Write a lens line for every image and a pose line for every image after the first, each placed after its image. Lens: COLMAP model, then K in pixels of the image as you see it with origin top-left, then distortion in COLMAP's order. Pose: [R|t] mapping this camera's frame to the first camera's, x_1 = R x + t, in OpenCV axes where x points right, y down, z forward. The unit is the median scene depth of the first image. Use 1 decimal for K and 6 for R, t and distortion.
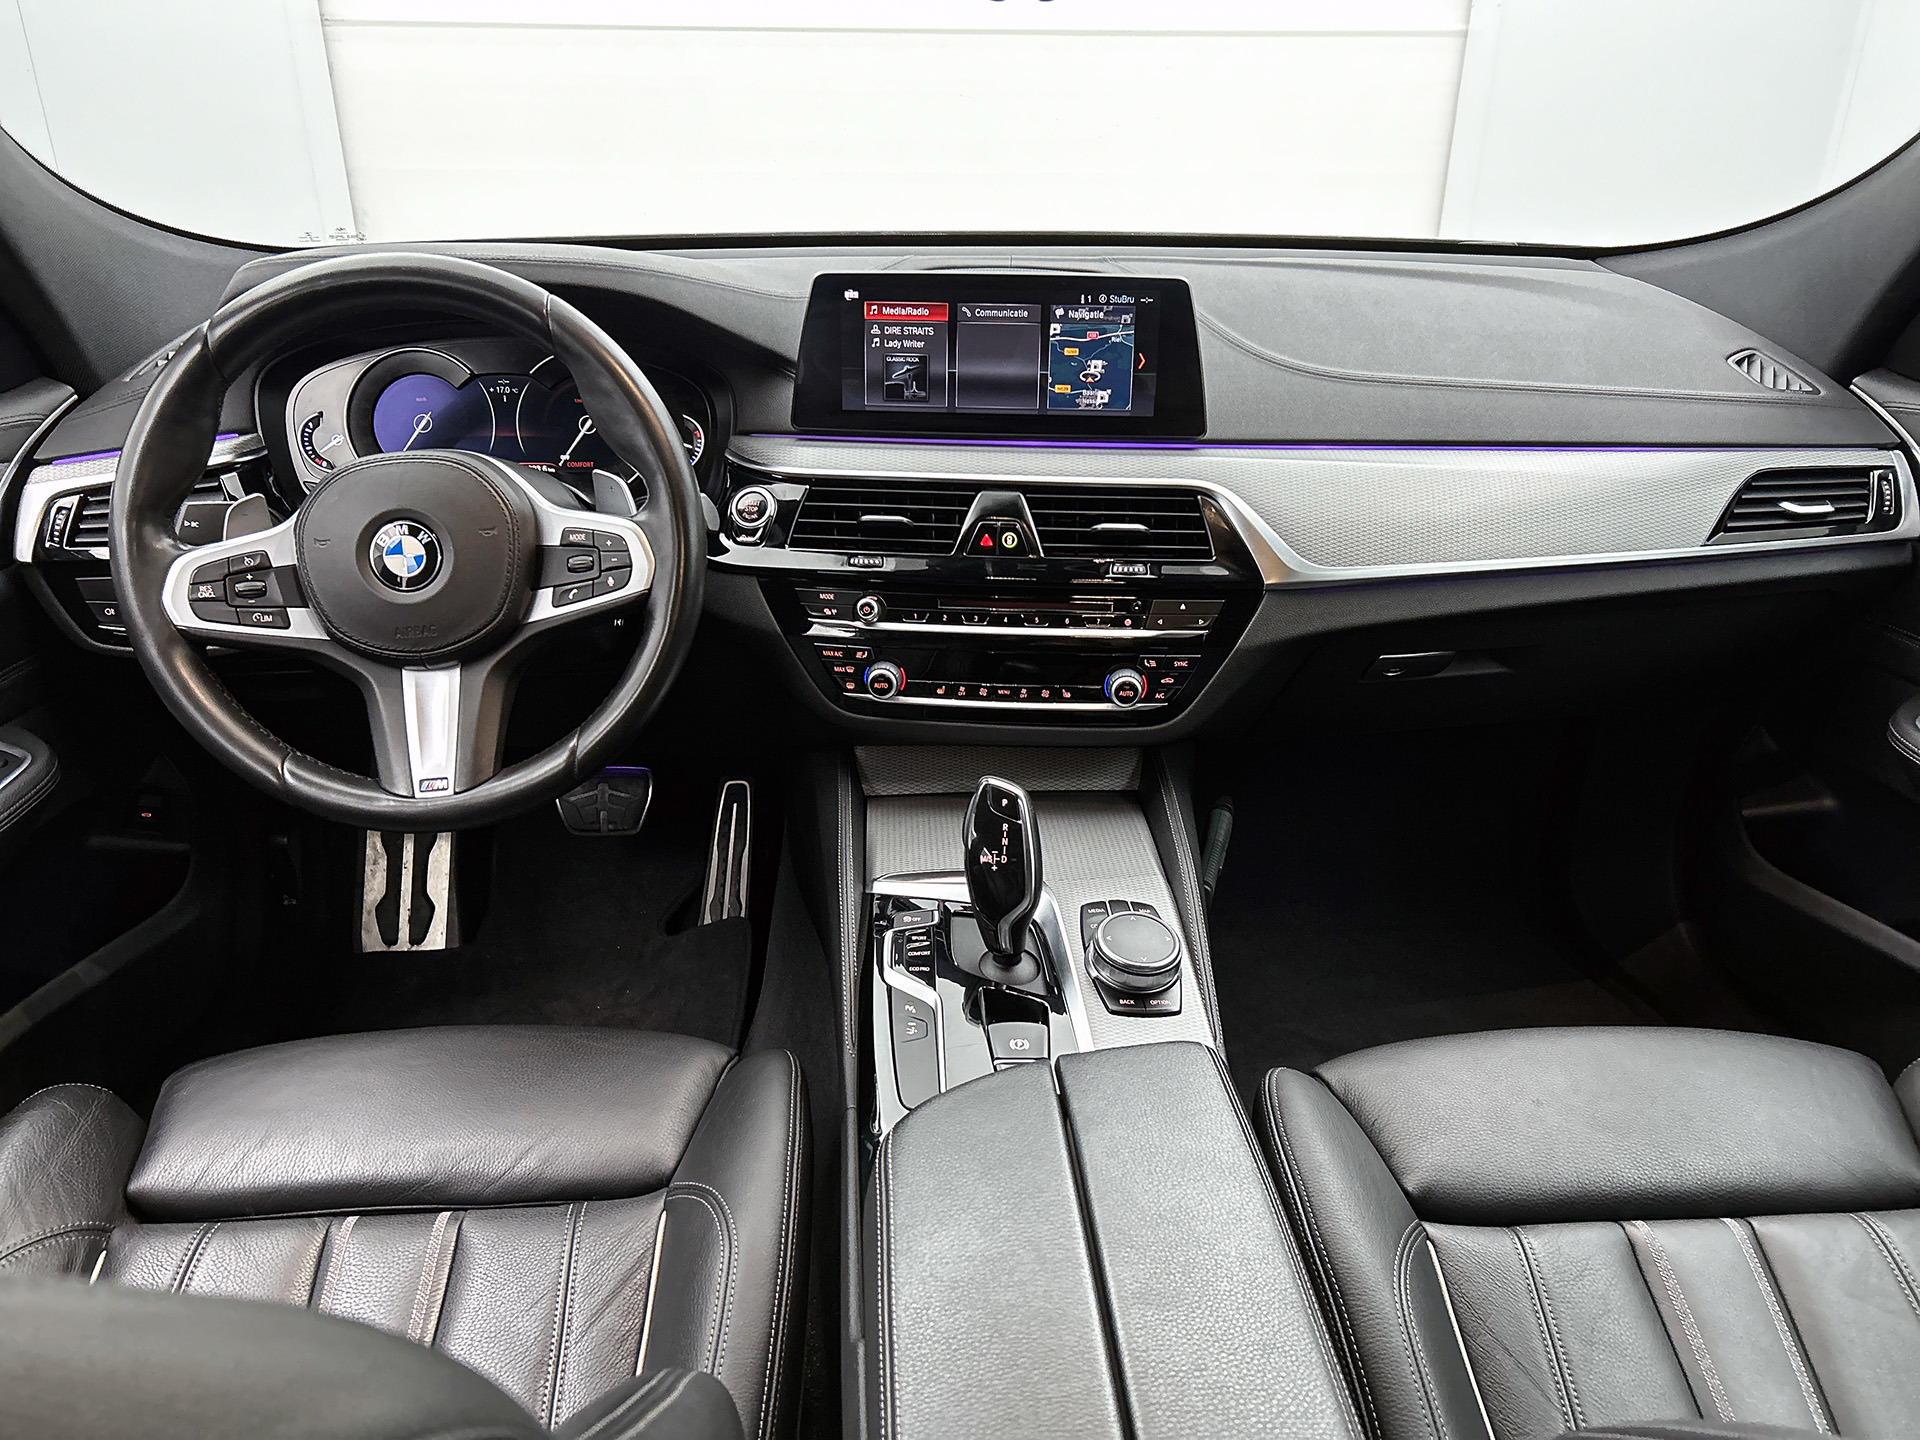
lens RADIAL K [[1449.8, 0, 967.6], [0, 1449.8, 714.7], [0, 0, 1]] dist [0.016684, -0.045827]
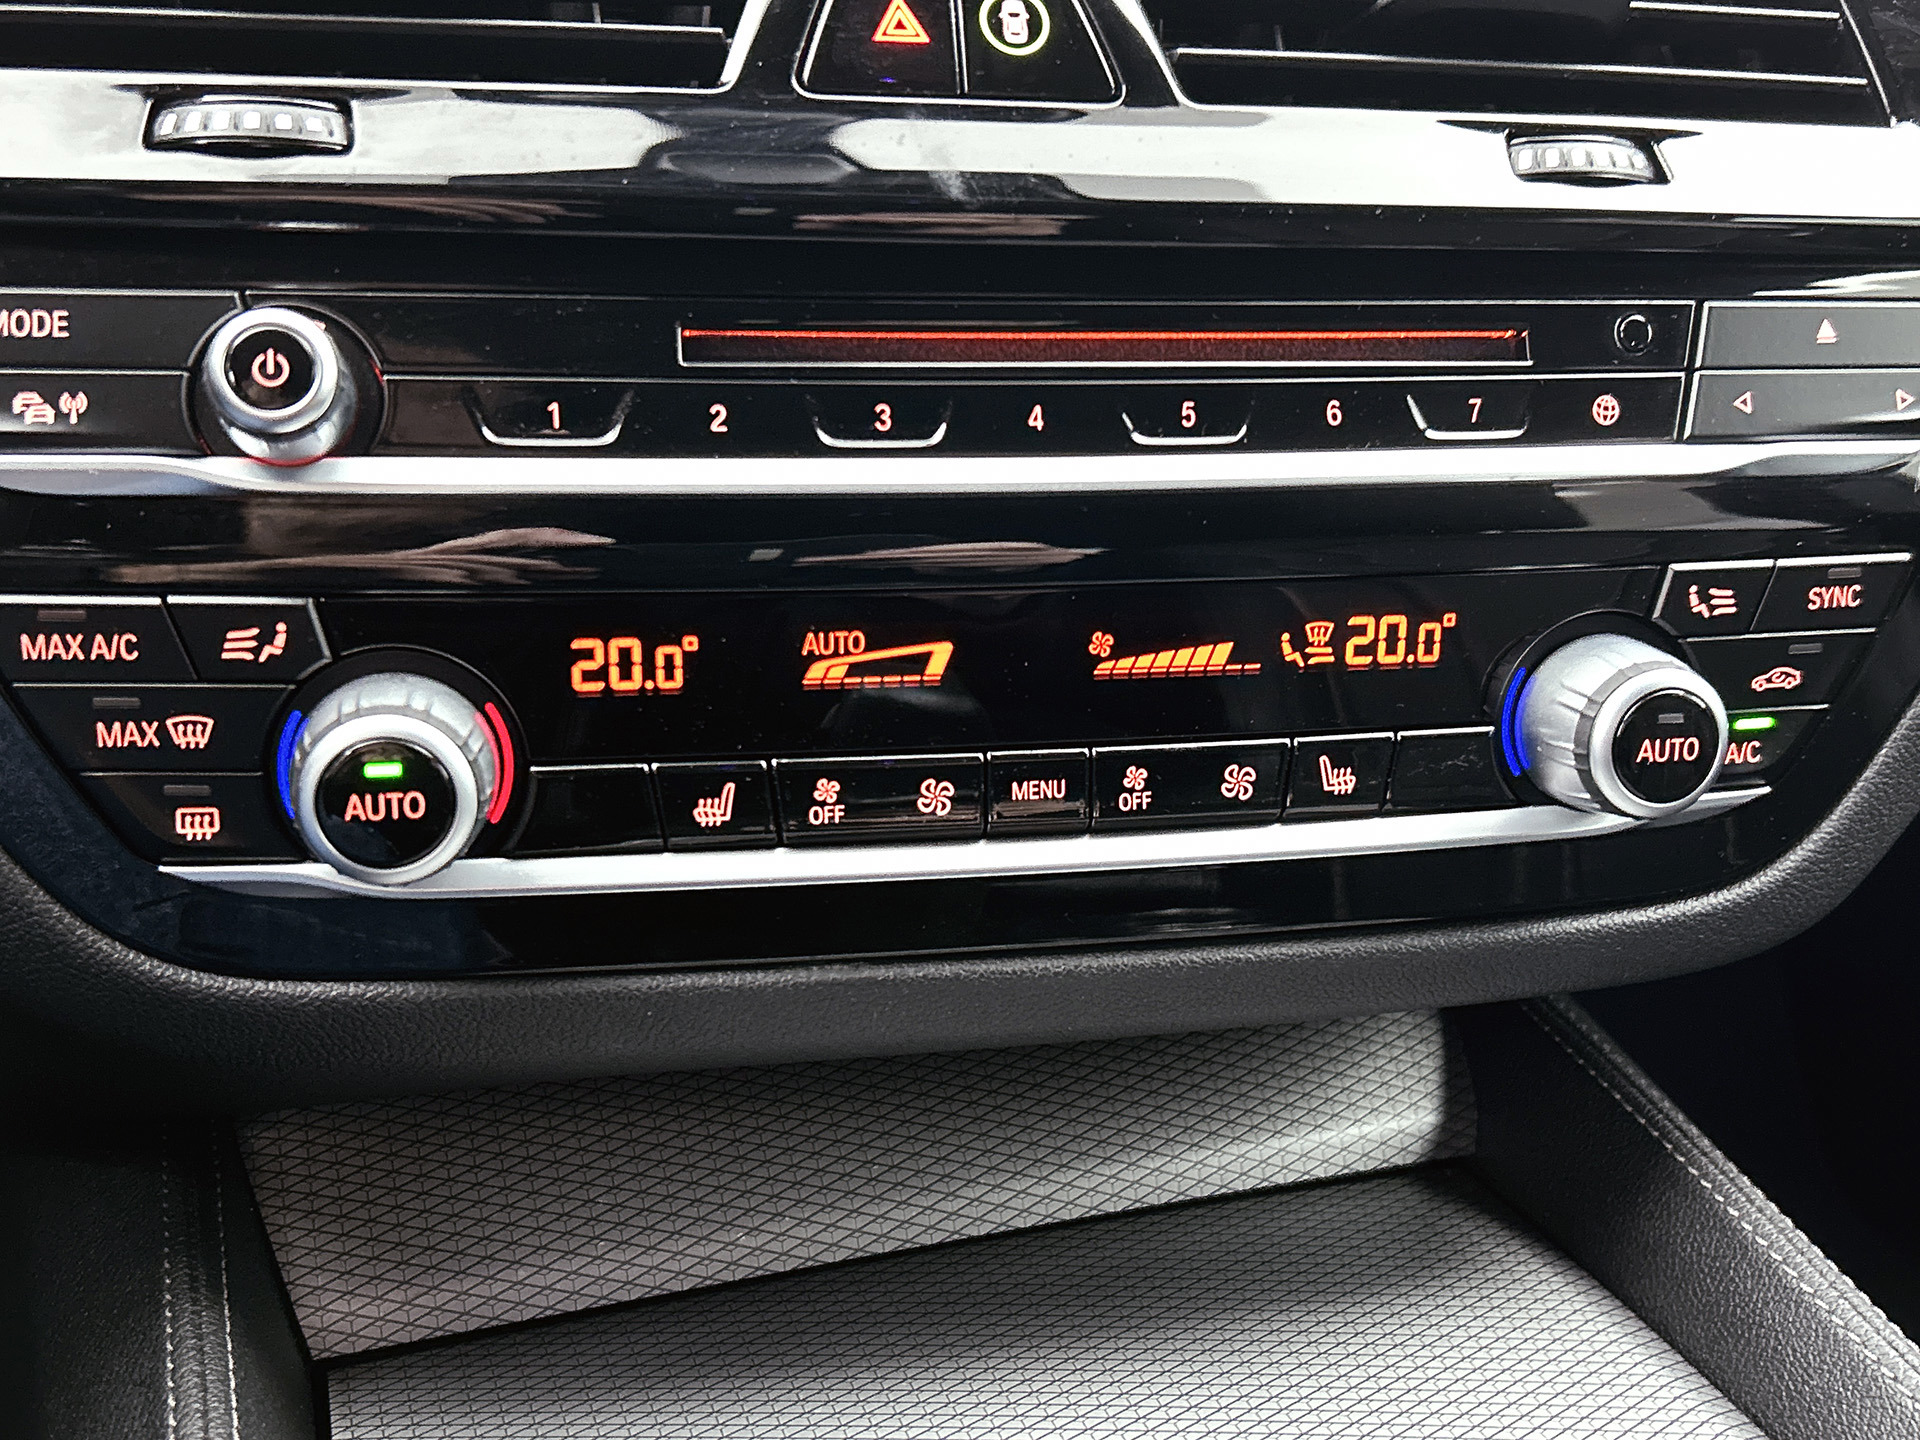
lens RADIAL K [[1907.0, 0, 960.0], [0, 1907.0, 708.0], [0, 0, 1]] dist [0.044169, 0.000000]
pose [[0.955669, -0.063636, 0.287483, -0.058988], [0.082931, 0.995012, -0.055433, -0.013320], [-0.282522, 0.076817, 0.956180, 0.755403]]
